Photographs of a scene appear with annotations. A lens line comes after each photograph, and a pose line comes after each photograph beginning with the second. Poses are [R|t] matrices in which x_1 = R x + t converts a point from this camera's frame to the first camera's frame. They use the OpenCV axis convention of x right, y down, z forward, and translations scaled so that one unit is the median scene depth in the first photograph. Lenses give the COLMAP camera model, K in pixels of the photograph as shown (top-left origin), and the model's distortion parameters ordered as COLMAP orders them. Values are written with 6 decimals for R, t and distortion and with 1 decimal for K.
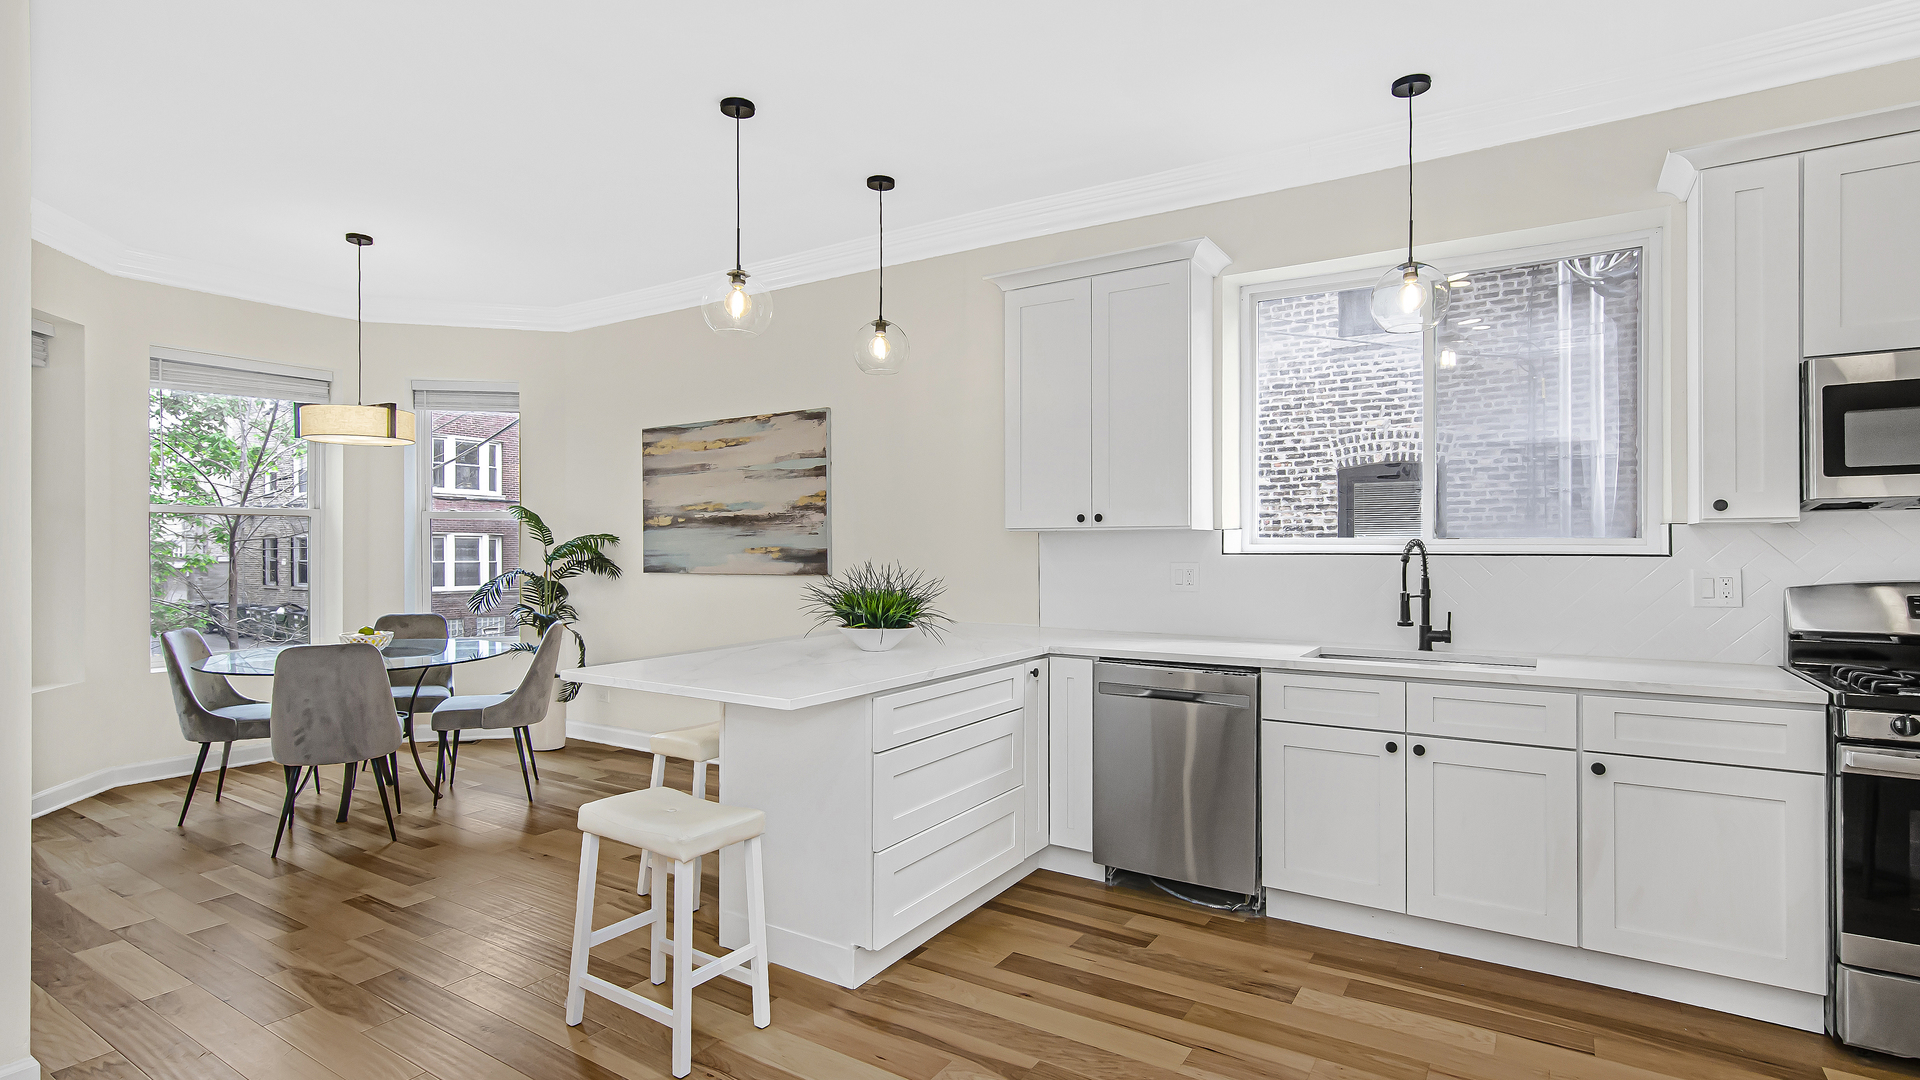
lens RADIAL K [[931.3, 0, 948.1], [0, 931.3, 543.2], [0, 0, 1]] dist [0.002001, 0.001095]
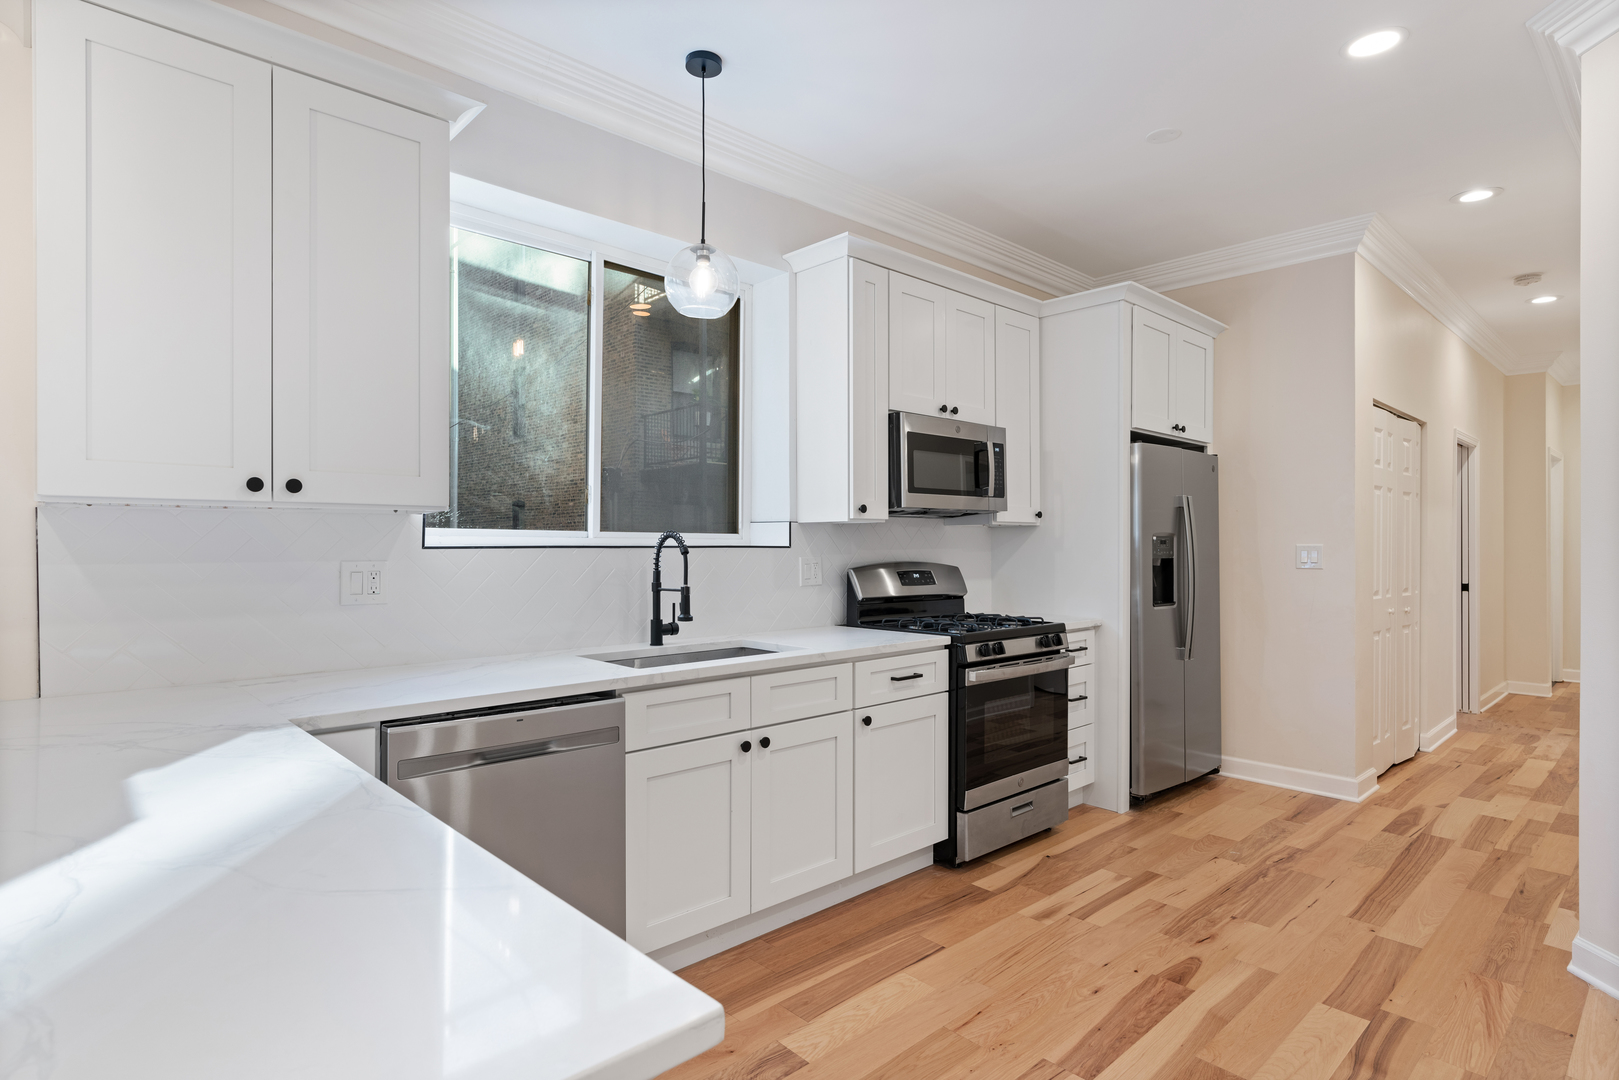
lens RADIAL K [[838.5, 0, 809.5], [0, 838.5, 540.0], [0, 0, 1]] dist [-0.015163, 0.010441]
pose [[0.243003, 0.006990, 0.970000, -0.302525], [-0.001928, 0.999976, -0.006723, 0.010724], [-0.970024, -0.000237, 0.243011, 0.635905]]
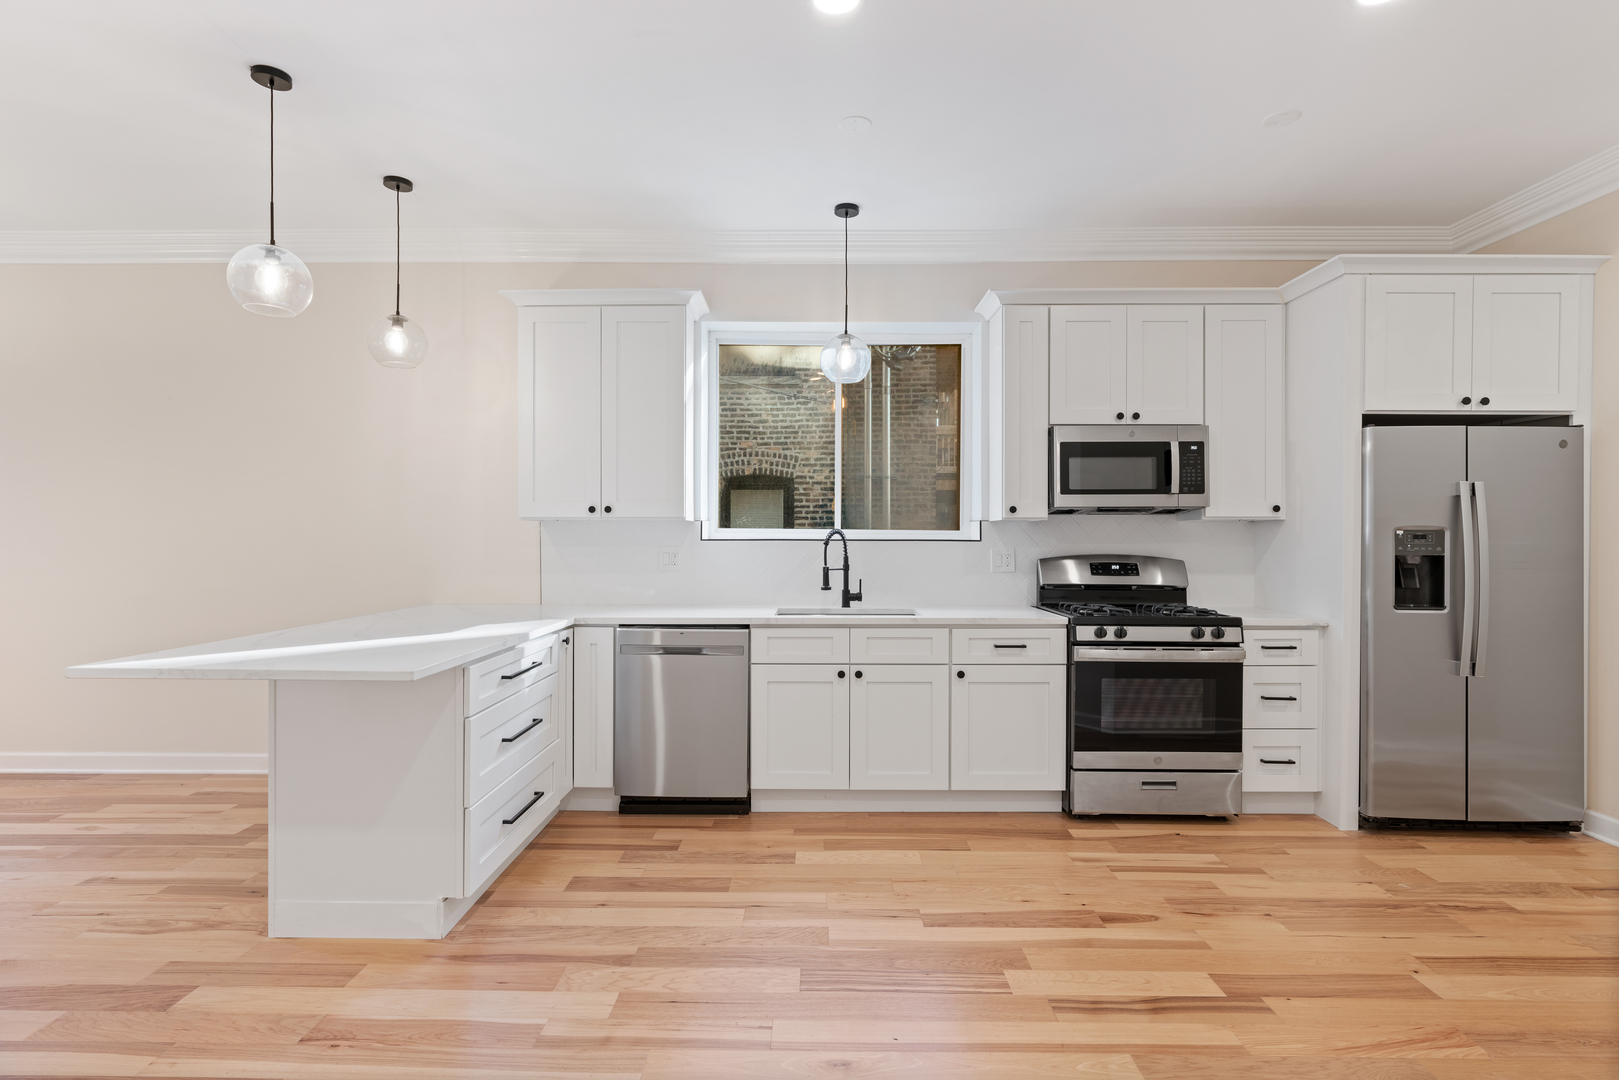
lens RADIAL K [[803.7, 0, 808.3], [0, 803.7, 544.7], [0, 0, 1]] dist [-0.013182, 0.008134]
pose [[0.844264, 0.000125, 0.535928, -0.196290], [-0.004520, 0.999966, 0.006887, 0.011172], [-0.535909, -0.008237, 0.844236, -0.006265]]
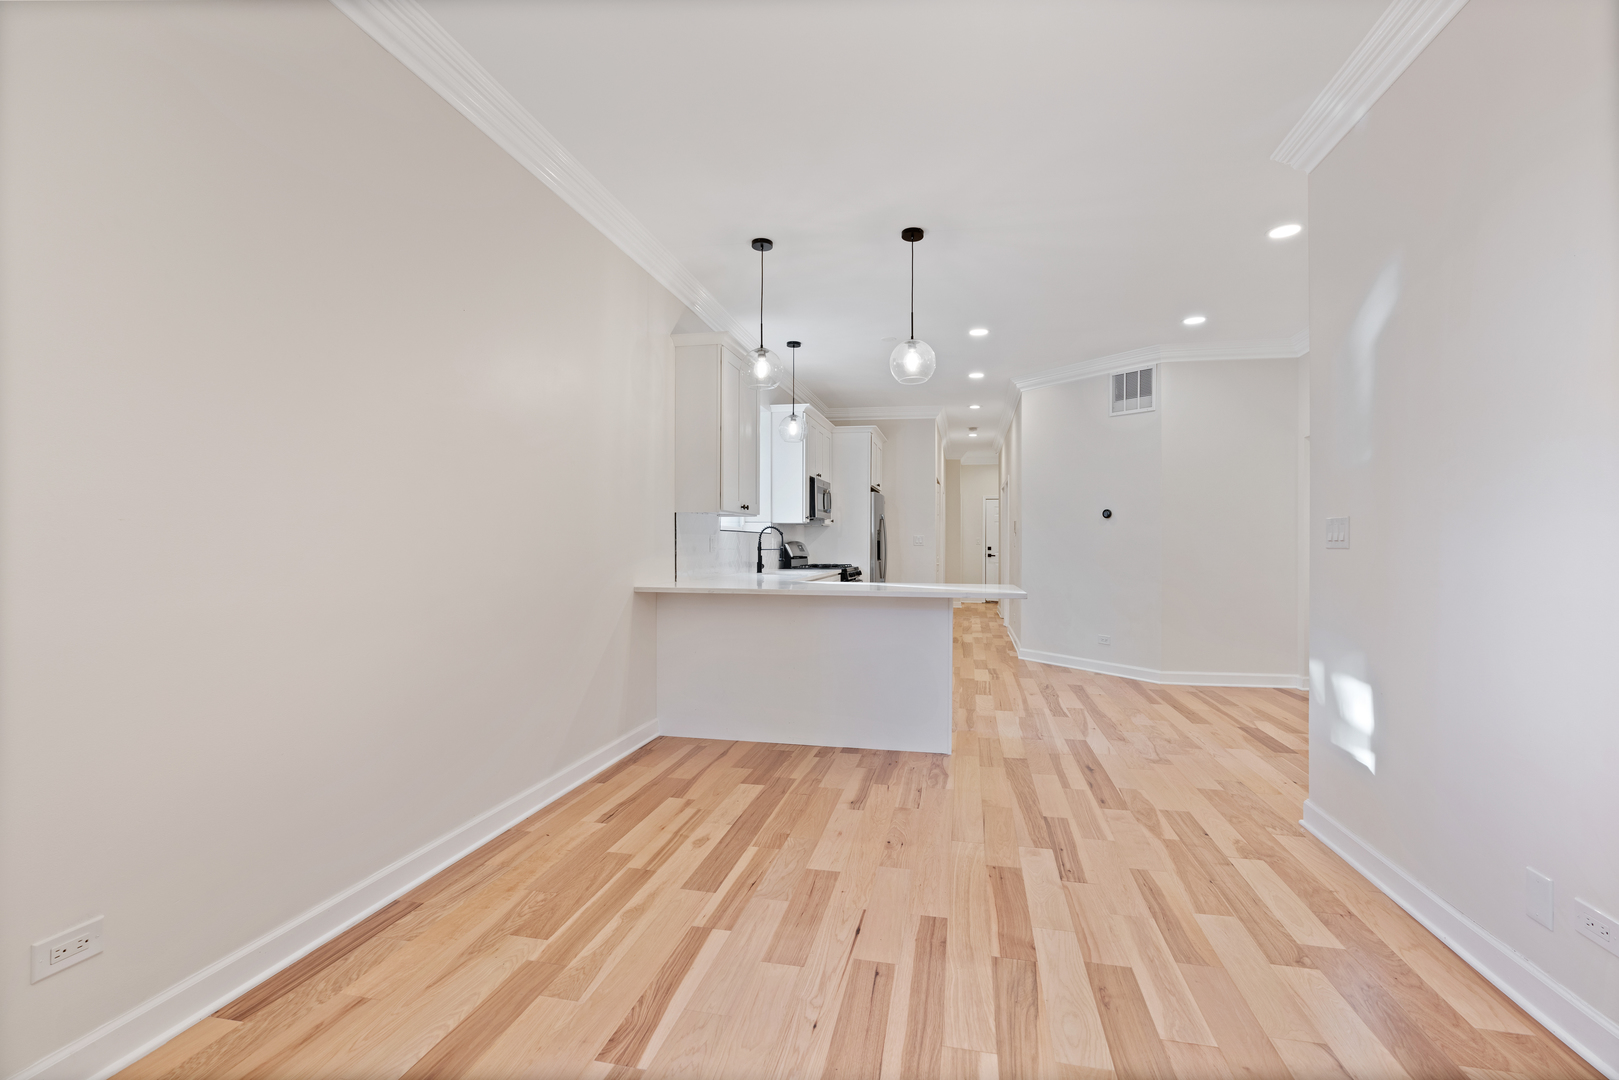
lens RADIAL K [[727.5, 0, 808.7], [0, 727.5, 543.6], [0, 0, 1]] dist [-0.008806, 0.003966]
pose [[-0.359353, 0.001430, 0.933201, -1.255236], [-0.005521, 0.999978, -0.003659, 0.048748], [-0.933185, -0.006467, -0.359337, 1.554268]]
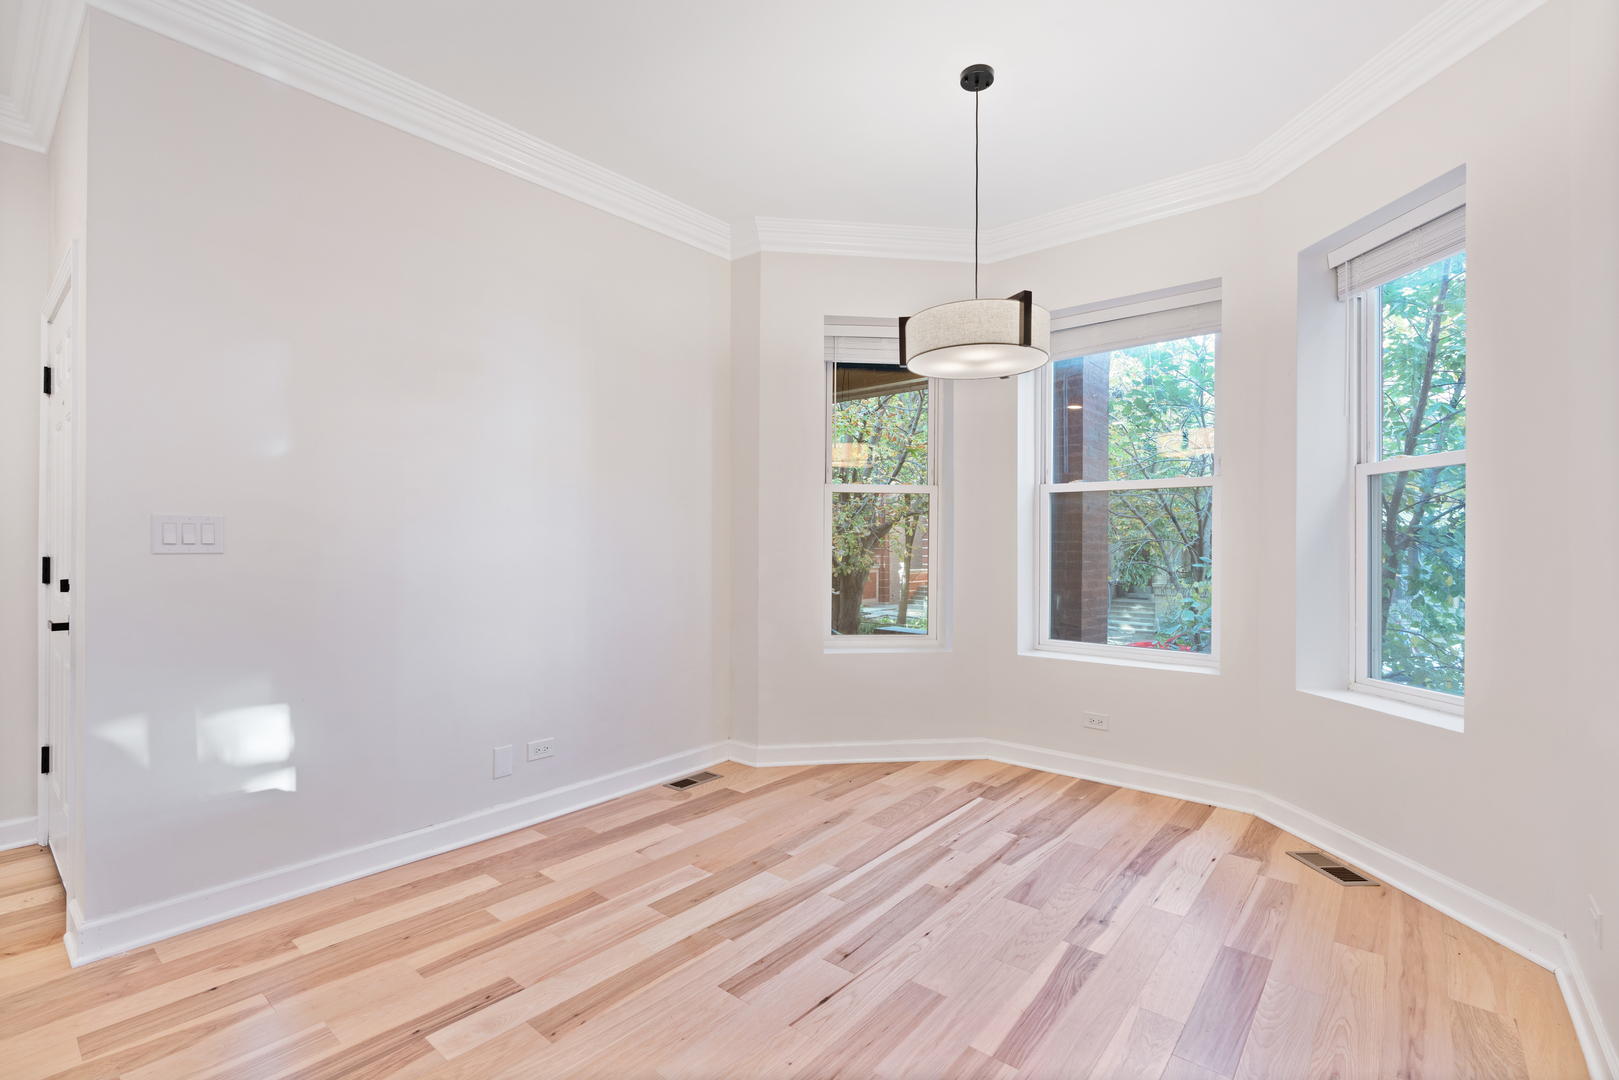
lens RADIAL K [[727.5, 0, 808.7], [0, 727.5, 543.6], [0, 0, 1]] dist [-0.008806, 0.003966]
pose [[-0.116636, -0.001547, -0.993174, -0.103881], [-0.001907, 0.999997, -0.001334, 0.038471], [0.993173, 0.001738, -0.116639, 1.330853]]
